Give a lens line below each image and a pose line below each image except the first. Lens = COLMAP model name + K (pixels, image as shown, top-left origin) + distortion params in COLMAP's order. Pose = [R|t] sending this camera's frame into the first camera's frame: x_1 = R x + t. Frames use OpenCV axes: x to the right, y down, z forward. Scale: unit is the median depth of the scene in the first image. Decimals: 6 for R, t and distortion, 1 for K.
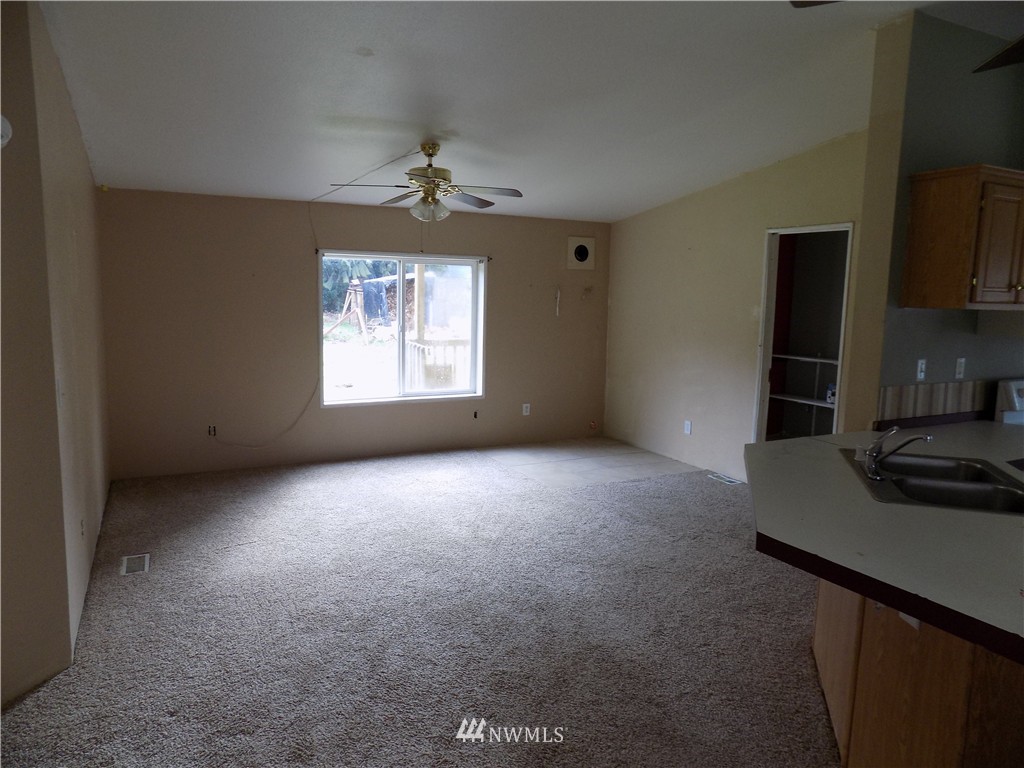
lens RADIAL K [[685.9, 0, 499.1], [0, 685.9, 385.4], [0, 0, 1]] dist [-0.084975, 0.062647]
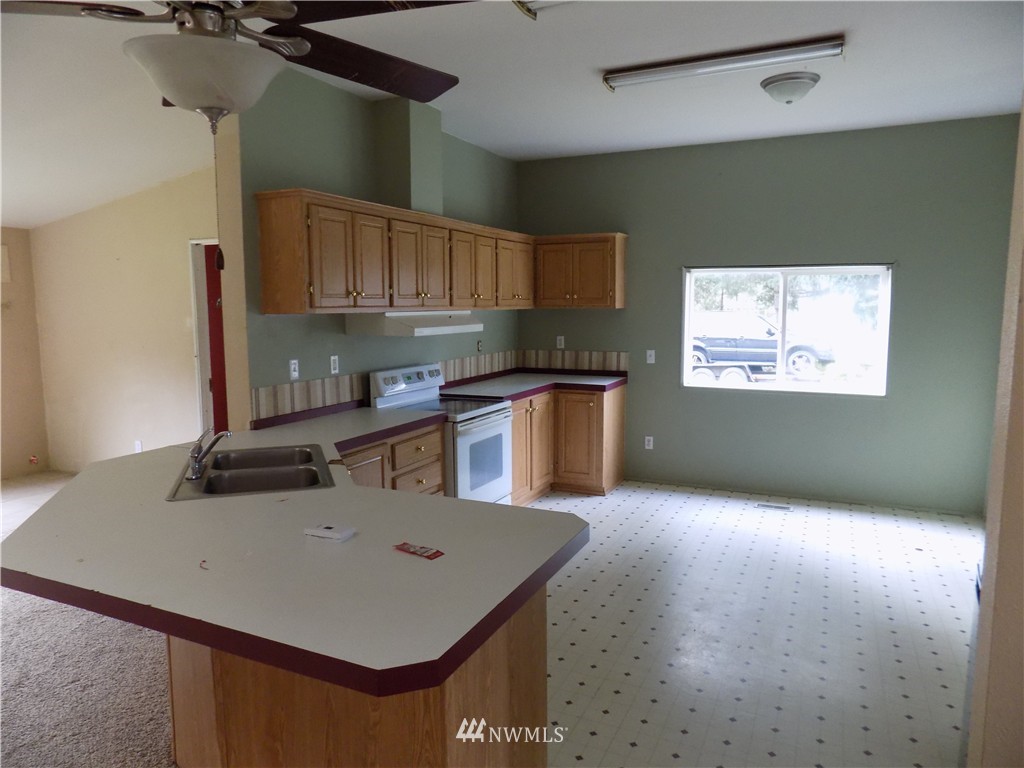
lens RADIAL K [[685.9, 0, 499.1], [0, 685.9, 385.4], [0, 0, 1]] dist [-0.084975, 0.062647]
pose [[0.778171, -0.094710, 0.620870, 0.192337], [0.103216, 0.994408, 0.022324, 0.013164], [-0.619513, 0.046712, 0.783595, -0.093099]]
